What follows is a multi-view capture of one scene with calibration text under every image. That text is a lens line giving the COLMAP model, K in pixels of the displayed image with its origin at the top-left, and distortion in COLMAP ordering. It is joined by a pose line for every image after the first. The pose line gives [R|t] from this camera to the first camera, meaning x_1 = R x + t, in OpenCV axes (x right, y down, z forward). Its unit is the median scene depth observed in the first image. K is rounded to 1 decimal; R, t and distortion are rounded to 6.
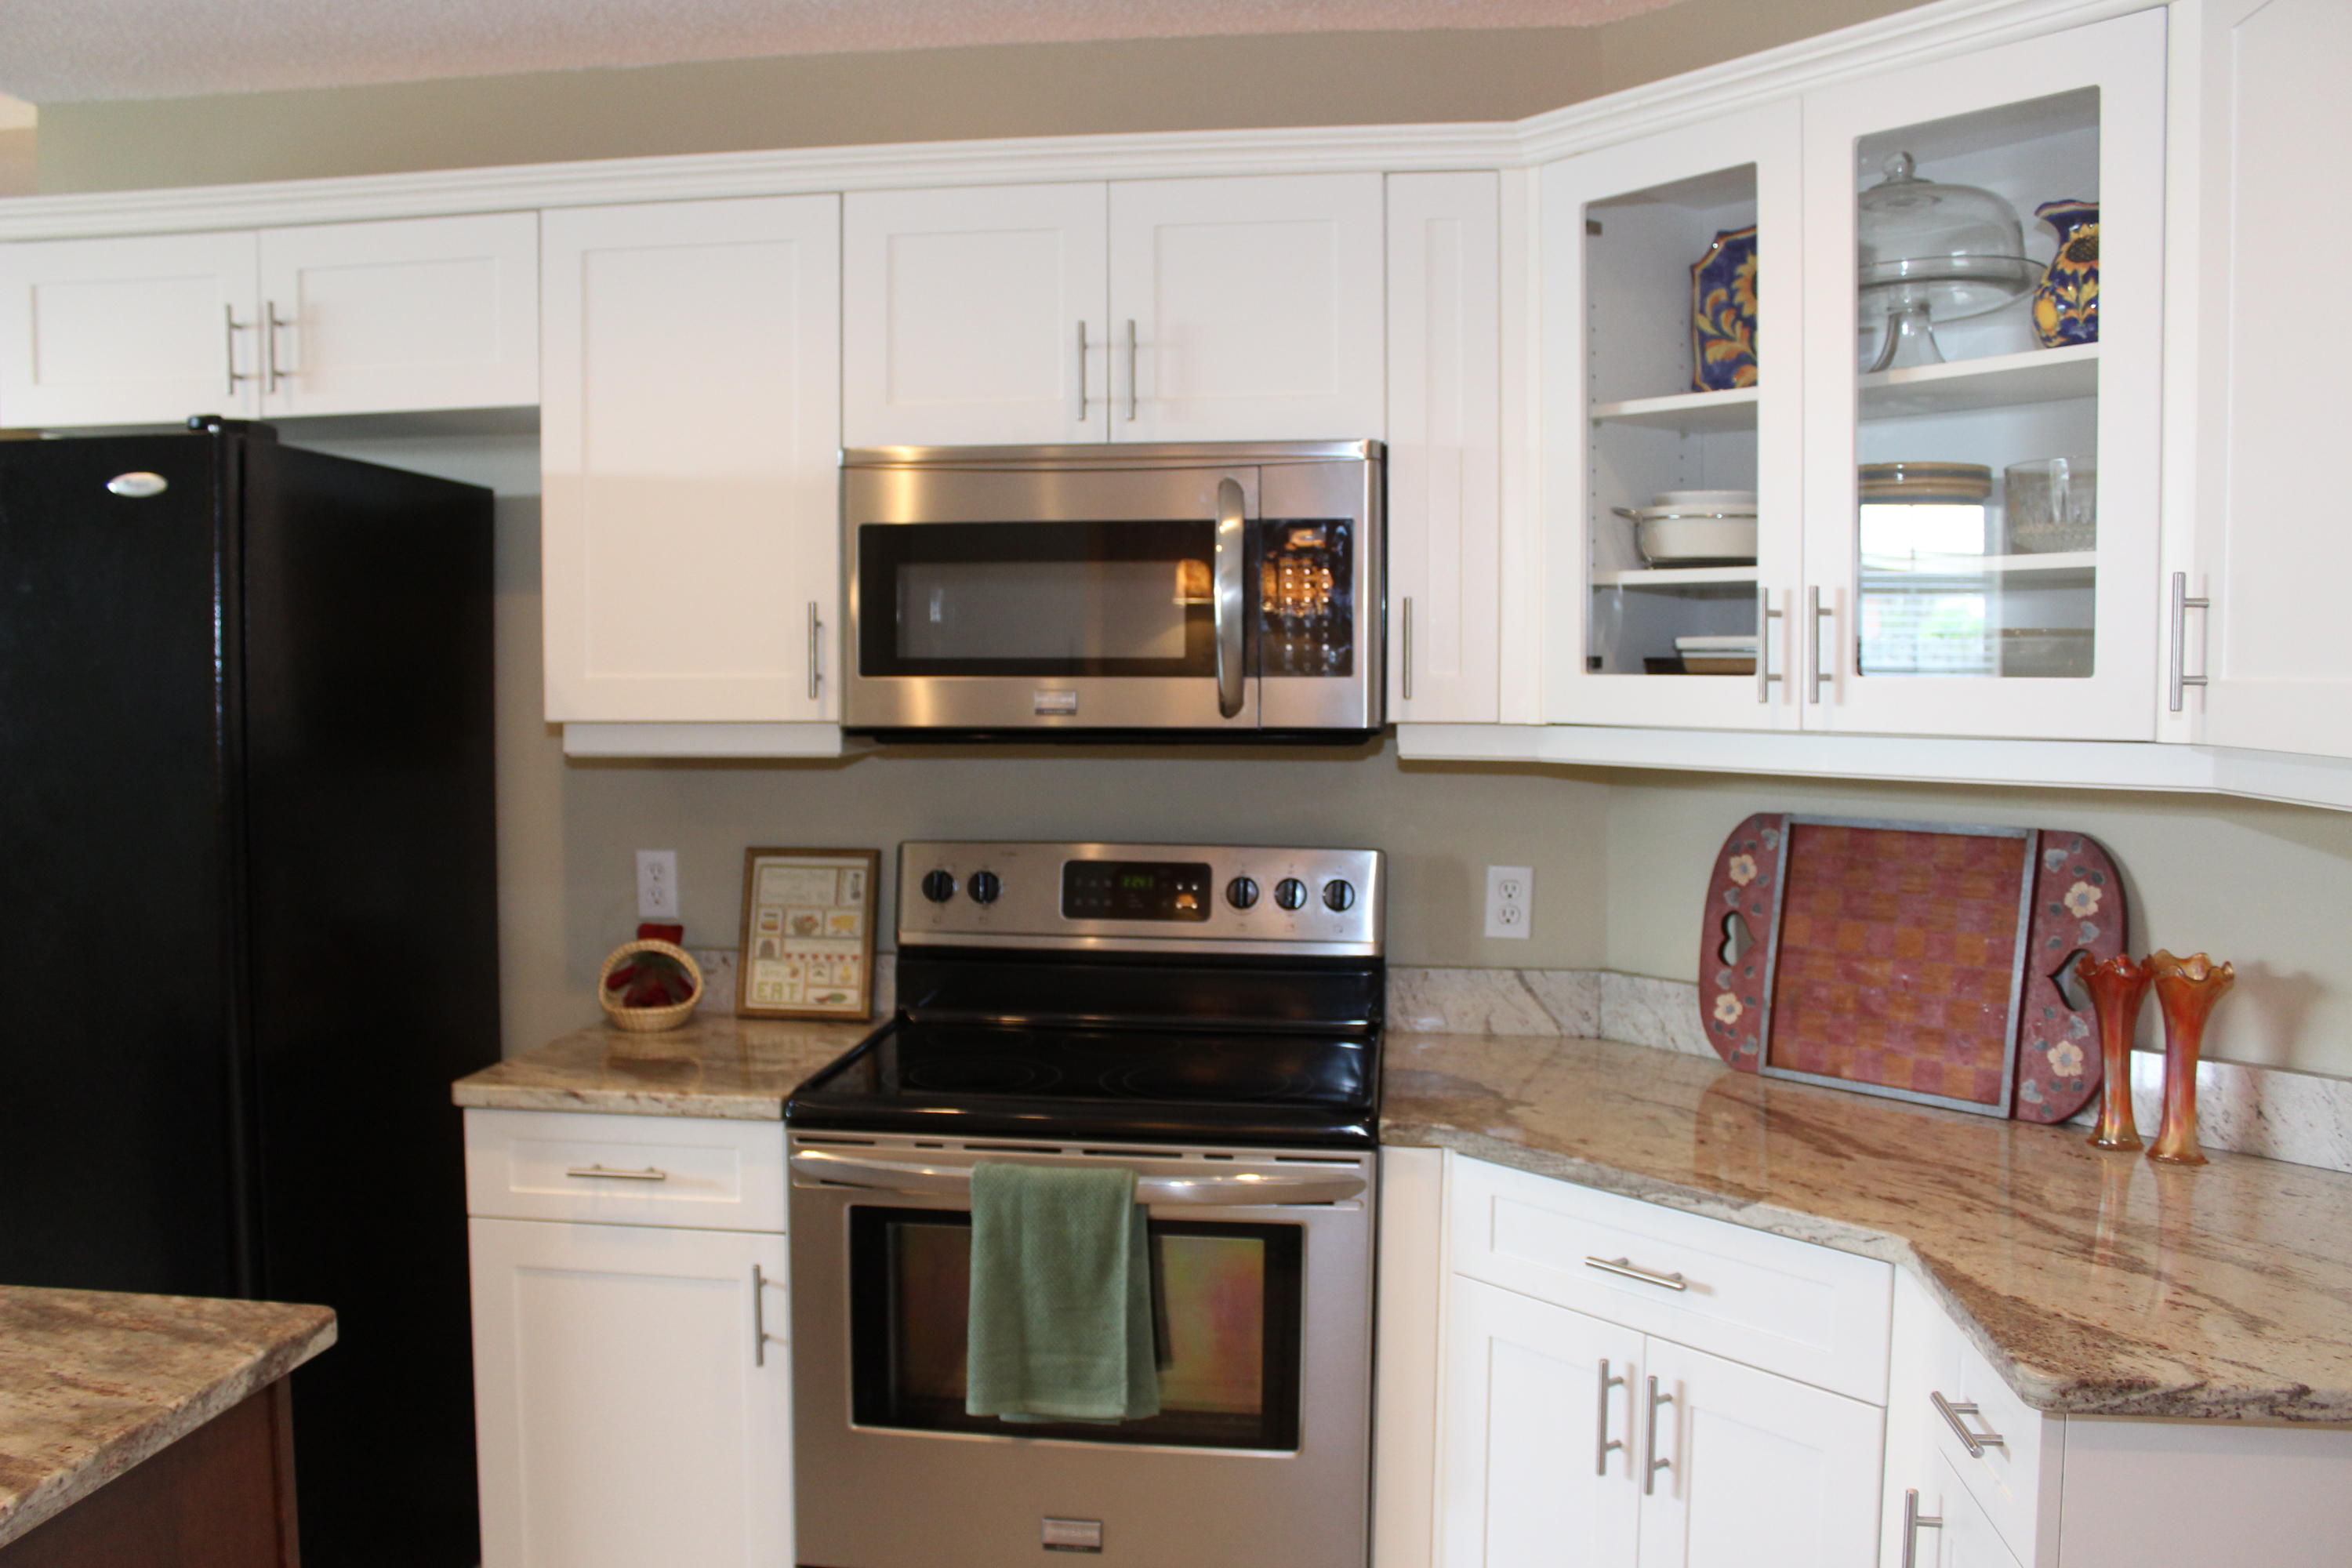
lens RADIAL K [[1968.0, 0, 1134.6], [0, 1968.0, 783.6], [0, 0, 1]] dist [-0.167108, 0.150130]
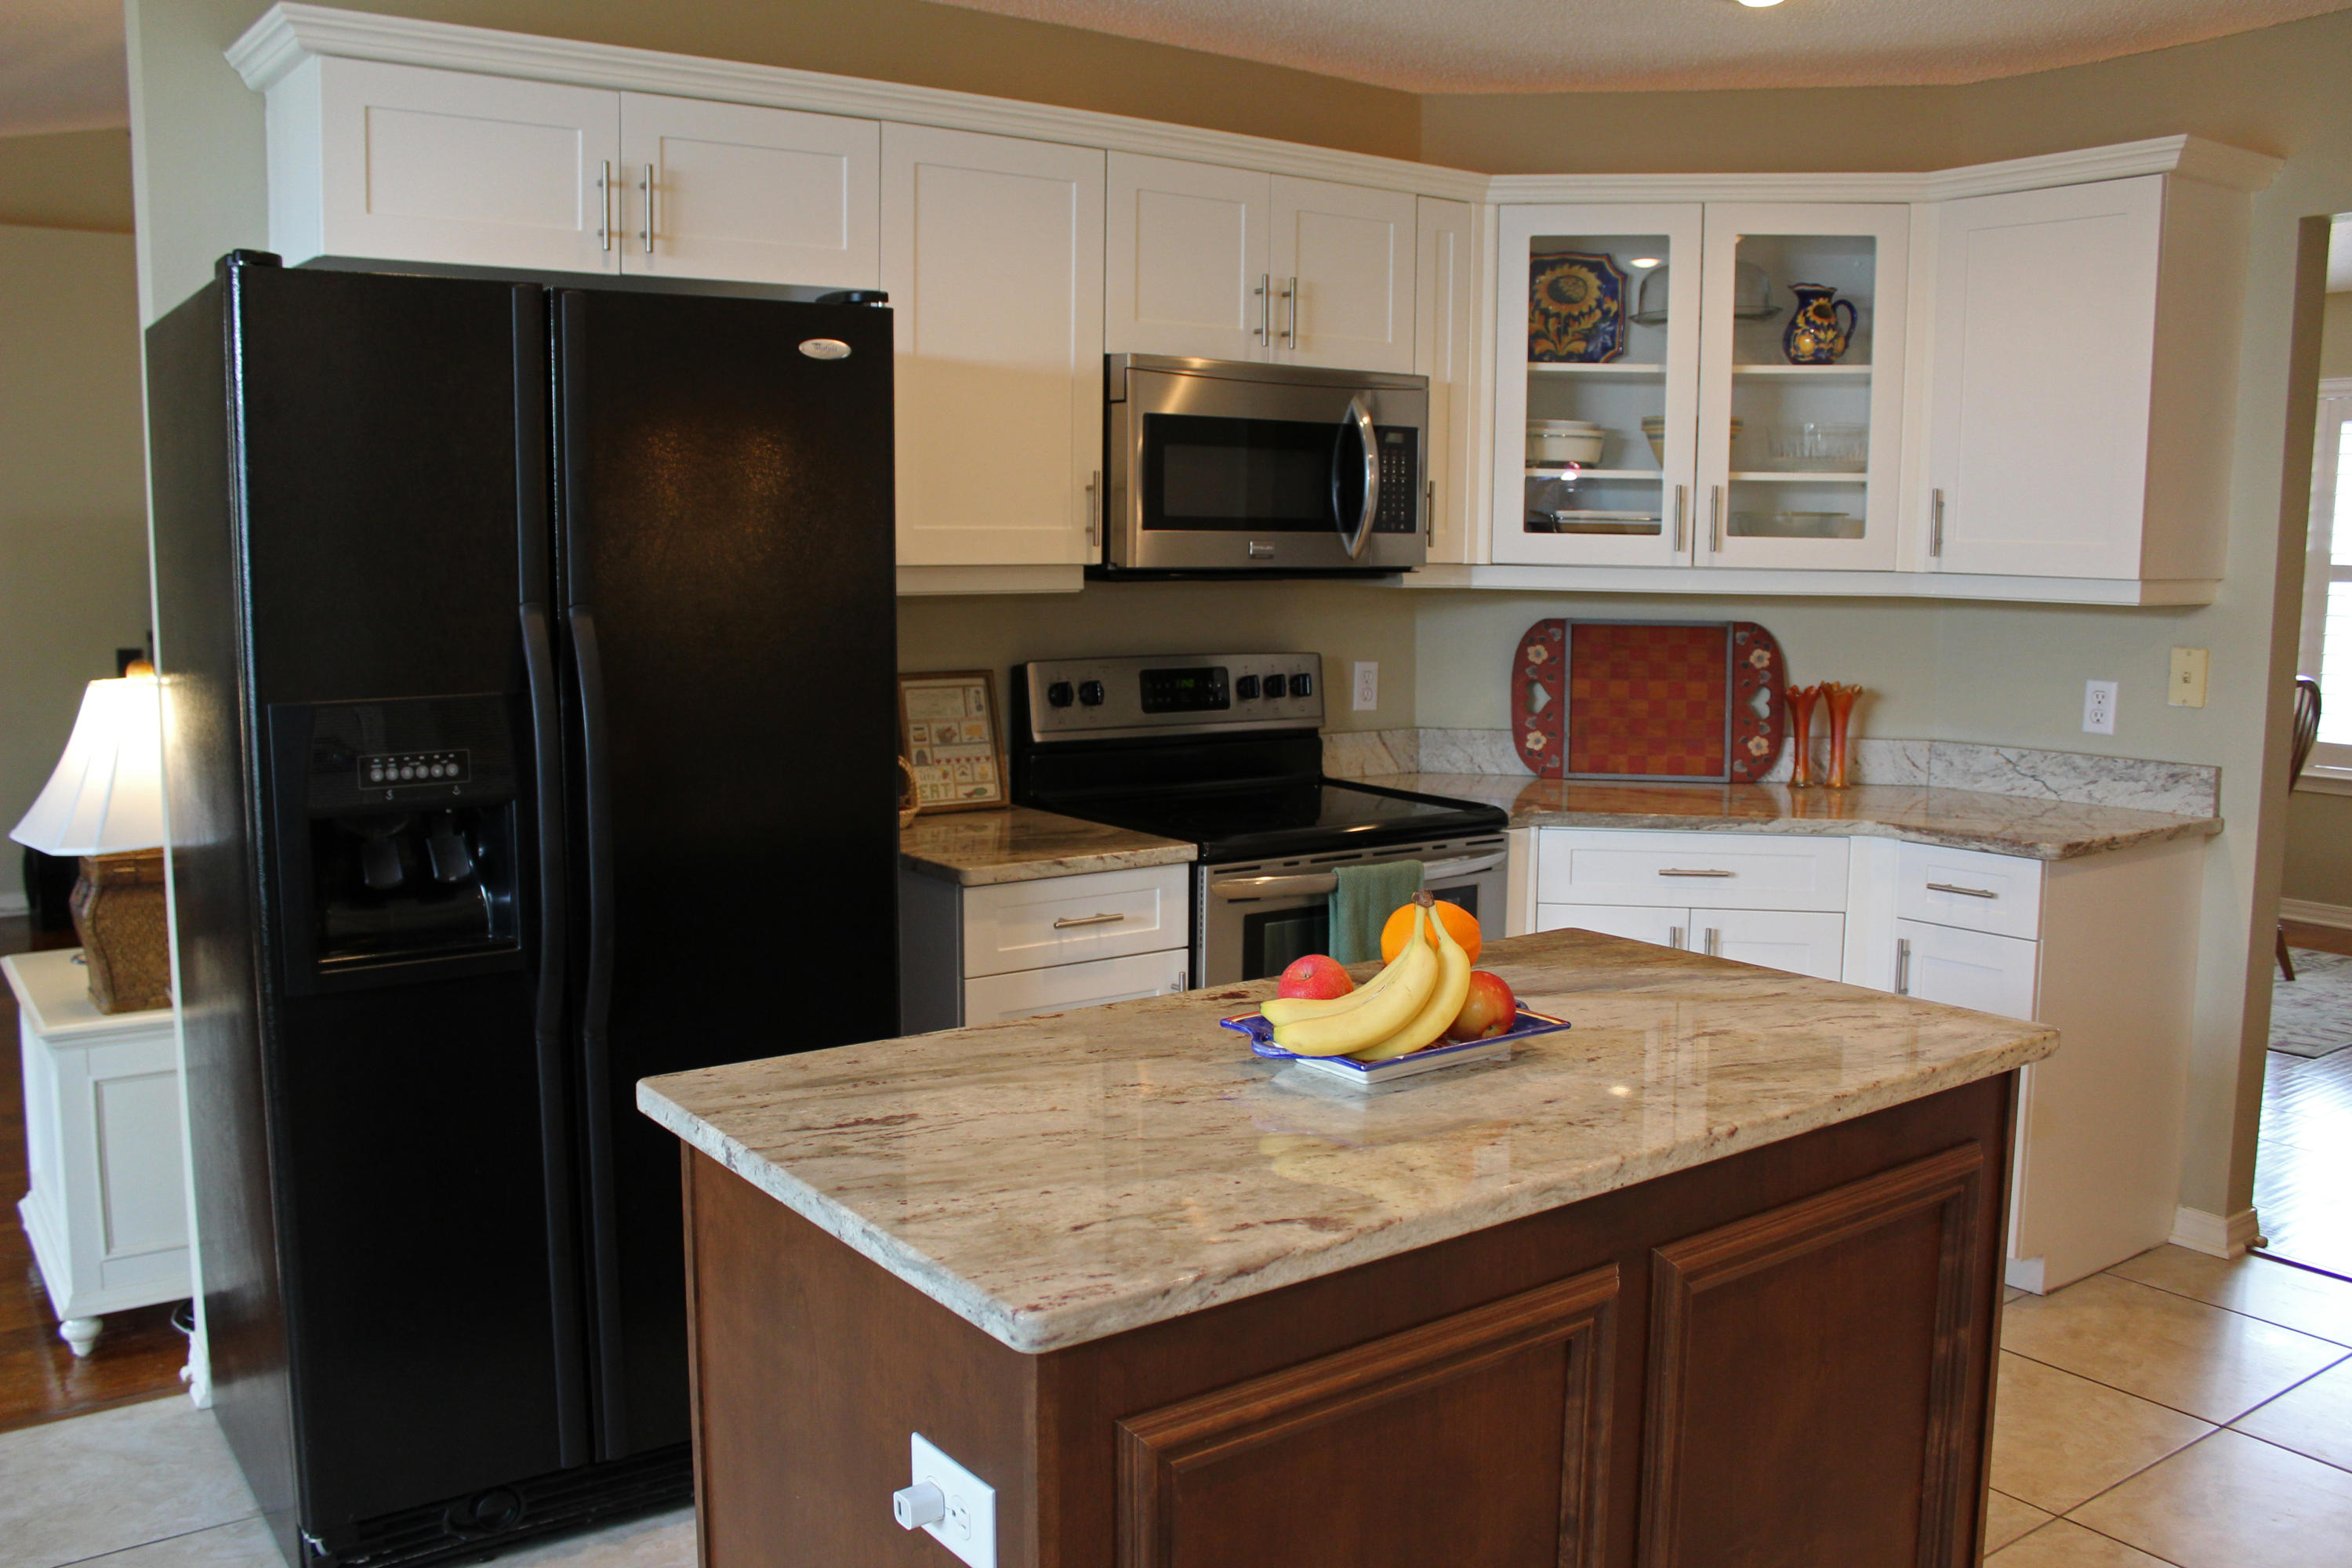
lens RADIAL K [[1968.0, 0, 1134.6], [0, 1968.0, 783.6], [0, 0, 1]] dist [-0.167108, 0.150130]
pose [[0.732118, -0.080885, 0.676359, -1.041792], [0.031072, 0.995857, 0.085460, 0.002198], [-0.680469, -0.041551, 0.731598, 0.035210]]
